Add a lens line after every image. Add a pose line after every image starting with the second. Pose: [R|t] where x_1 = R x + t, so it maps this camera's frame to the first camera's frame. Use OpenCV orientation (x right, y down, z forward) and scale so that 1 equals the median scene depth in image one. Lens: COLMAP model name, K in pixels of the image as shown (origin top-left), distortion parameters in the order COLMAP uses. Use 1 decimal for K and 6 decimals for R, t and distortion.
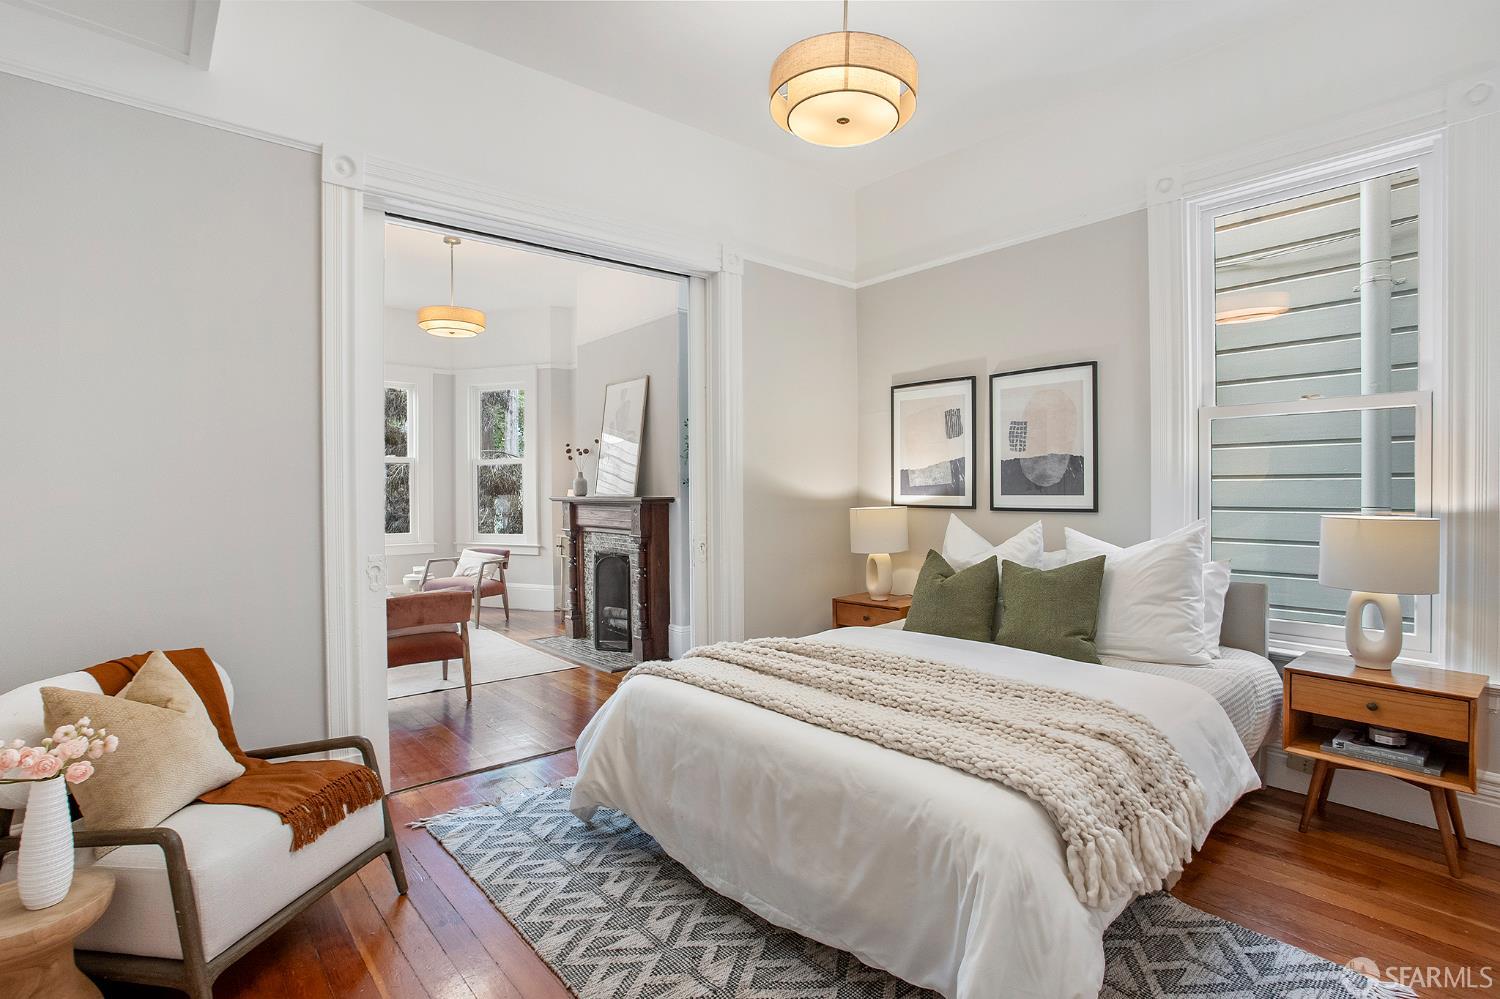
lens RADIAL K [[740.6, 0, 744.0], [0, 740.6, 494.9], [0, 0, 1]] dist [-0.057521, 0.026783]
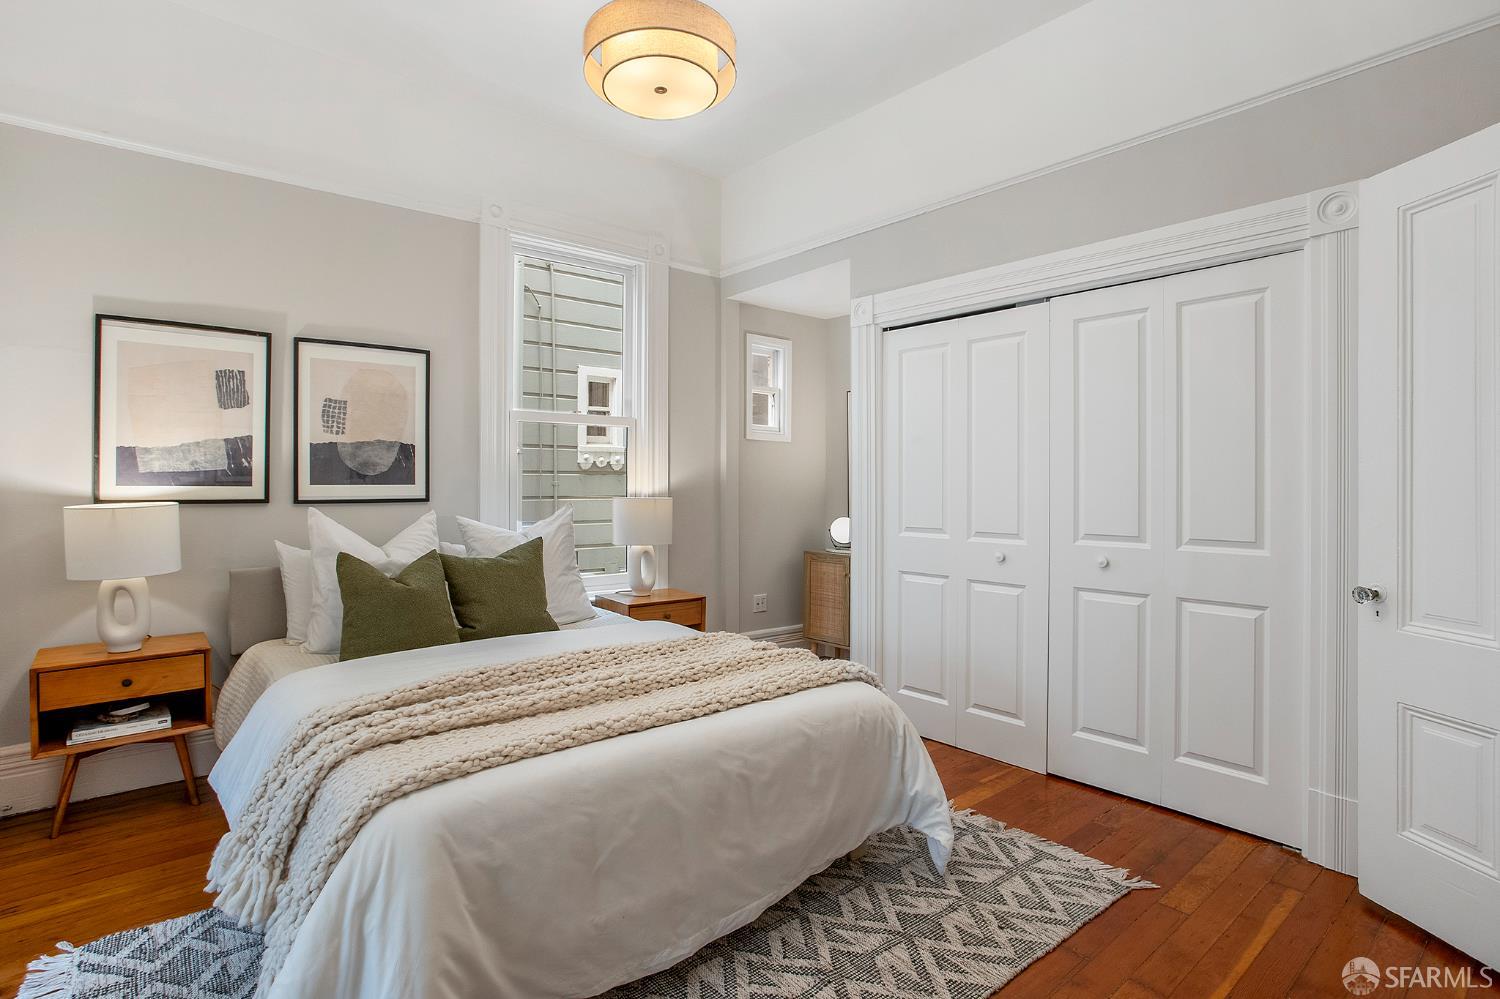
lens RADIAL K [[740.6, 0, 743.2], [0, 740.6, 488.8], [0, 0, 1]] dist [-0.057521, 0.026783]
pose [[0.013960, -0.001462, 0.999901, -0.576413], [0.008279, 0.999965, 0.001346, 0.009432], [-0.999868, 0.008260, 0.013972, 0.619777]]
